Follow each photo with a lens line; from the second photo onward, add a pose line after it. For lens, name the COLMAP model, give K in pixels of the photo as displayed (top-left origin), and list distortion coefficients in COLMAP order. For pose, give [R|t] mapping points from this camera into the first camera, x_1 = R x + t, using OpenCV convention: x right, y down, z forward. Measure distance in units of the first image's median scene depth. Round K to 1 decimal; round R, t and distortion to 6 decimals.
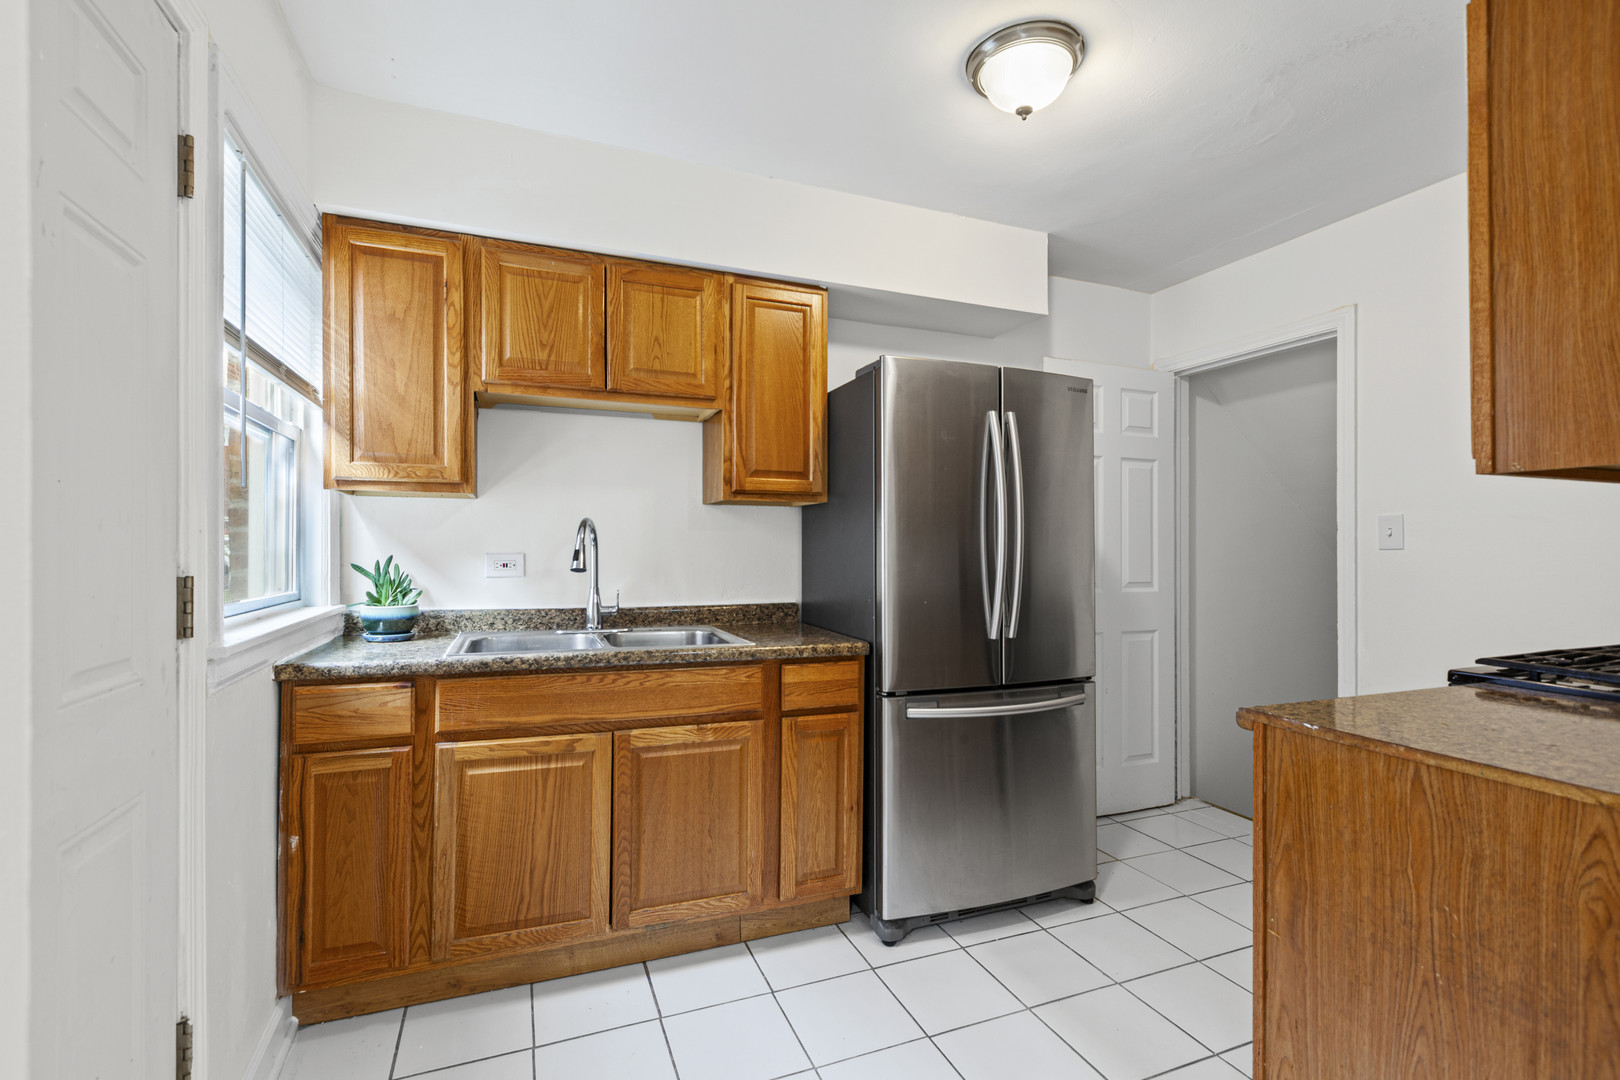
lens RADIAL K [[731.4, 0, 808.5], [0, 731.4, 529.6], [0, 0, 1]] dist [0.002822, 0.000019]
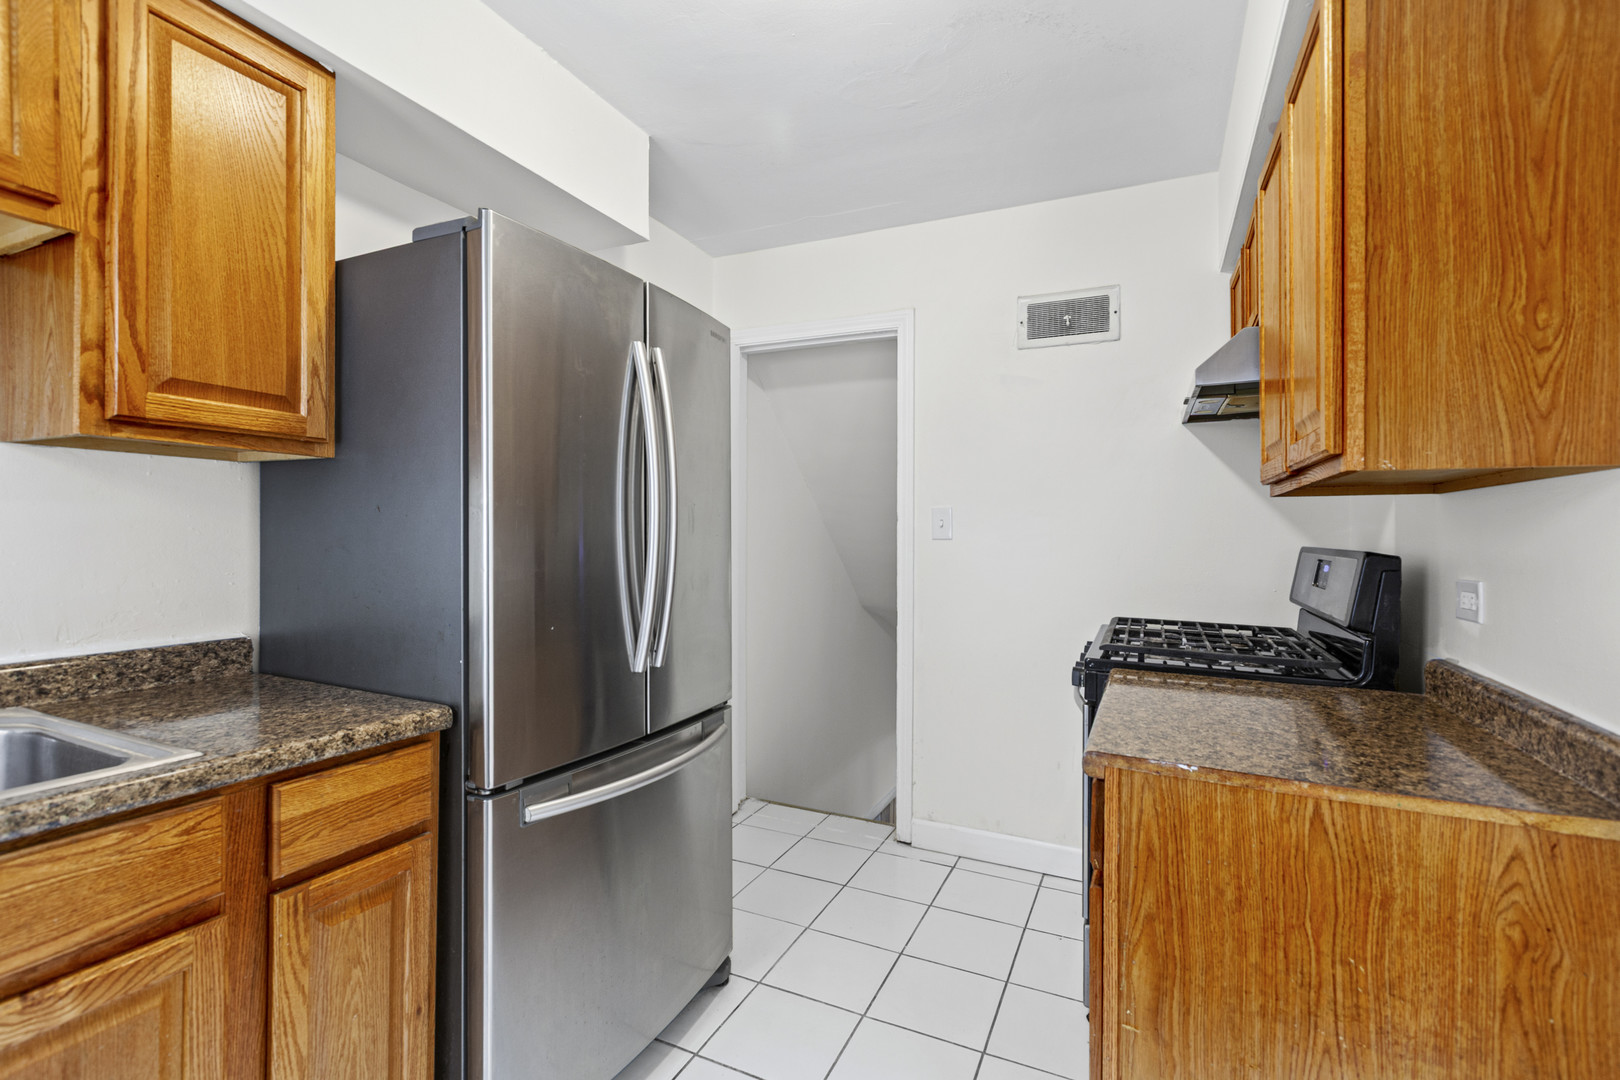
lens RADIAL K [[731.4, 0, 808.5], [0, 731.4, 529.6], [0, 0, 1]] dist [0.002822, 0.000019]
pose [[0.732659, 0.007616, 0.680553, -0.190120], [-0.024740, 0.999575, 0.015448, 0.000707], [-0.680146, -0.028155, 0.732536, 0.726293]]
